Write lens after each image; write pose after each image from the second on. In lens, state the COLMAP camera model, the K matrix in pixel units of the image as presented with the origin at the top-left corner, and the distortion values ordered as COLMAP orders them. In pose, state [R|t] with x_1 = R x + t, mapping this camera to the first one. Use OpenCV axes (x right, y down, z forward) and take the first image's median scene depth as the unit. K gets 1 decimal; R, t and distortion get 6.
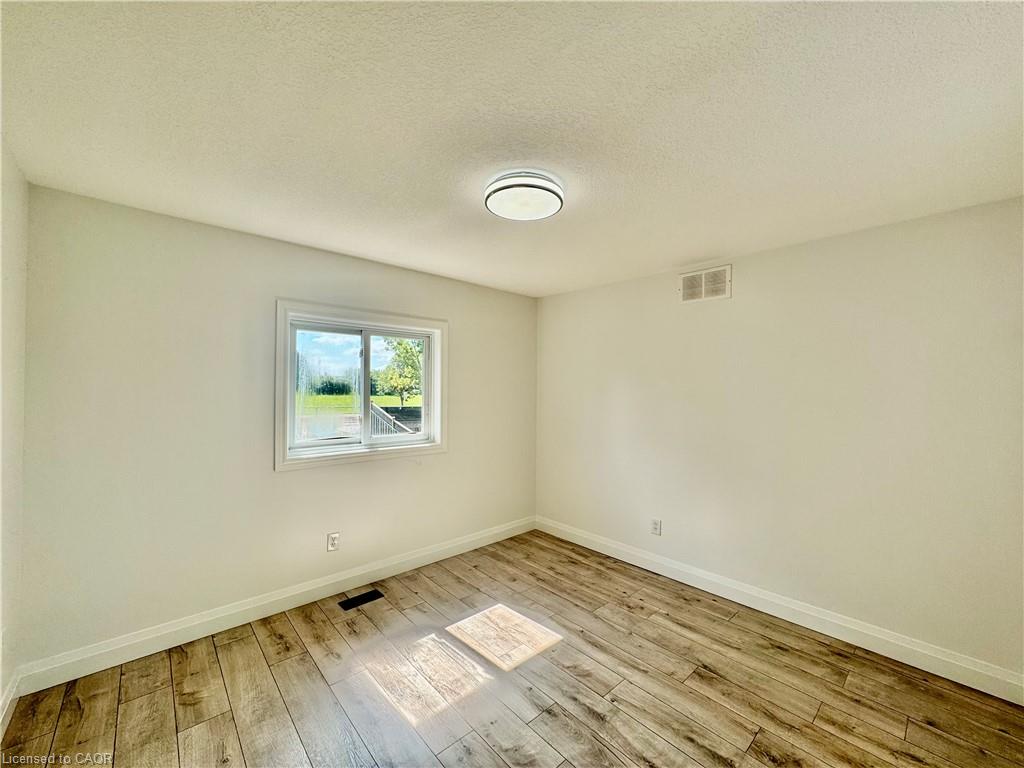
lens RADIAL K [[402.7, 0, 516.2], [0, 402.7, 388.7], [0, 0, 1]] dist [-0.007326, 0.000318]
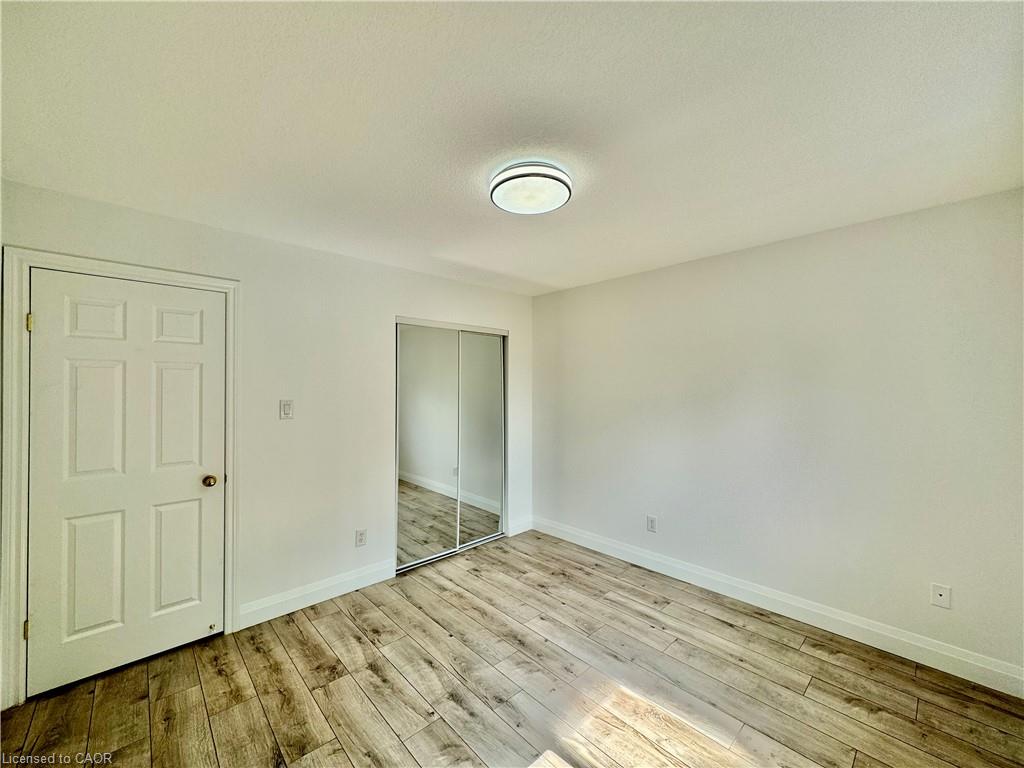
lens RADIAL K [[408.6, 0, 512.0], [0, 408.6, 384.0], [0, 0, 1]] dist [-0.000987, 0.000354]
pose [[-0.999924, -0.011320, -0.004926, 0.060214], [-0.011251, 0.999840, -0.013900, 0.005523], [0.005083, -0.013844, -0.999891, 1.831322]]
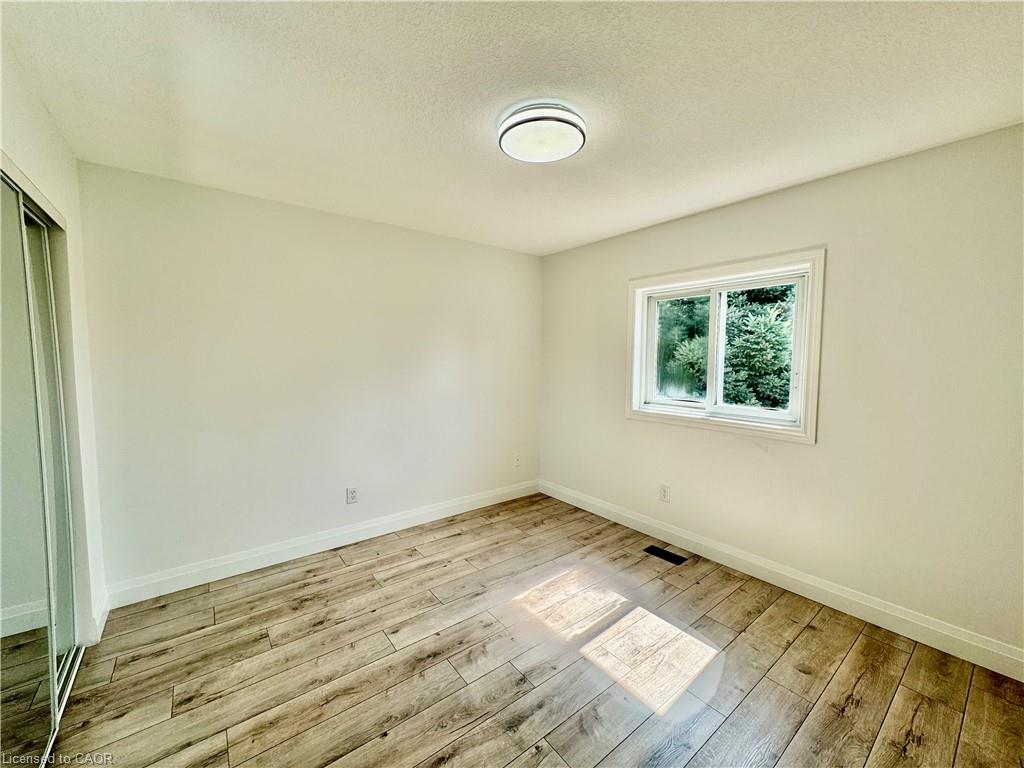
lens RADIAL K [[408.6, 0, 512.0], [0, 408.6, 384.0], [0, 0, 1]] dist [-0.000987, 0.000354]
pose [[-0.084411, 0.059068, -0.994679, 0.910452], [-0.001373, 0.998234, 0.059396, 0.029258], [0.996430, 0.006380, -0.084181, 0.934978]]
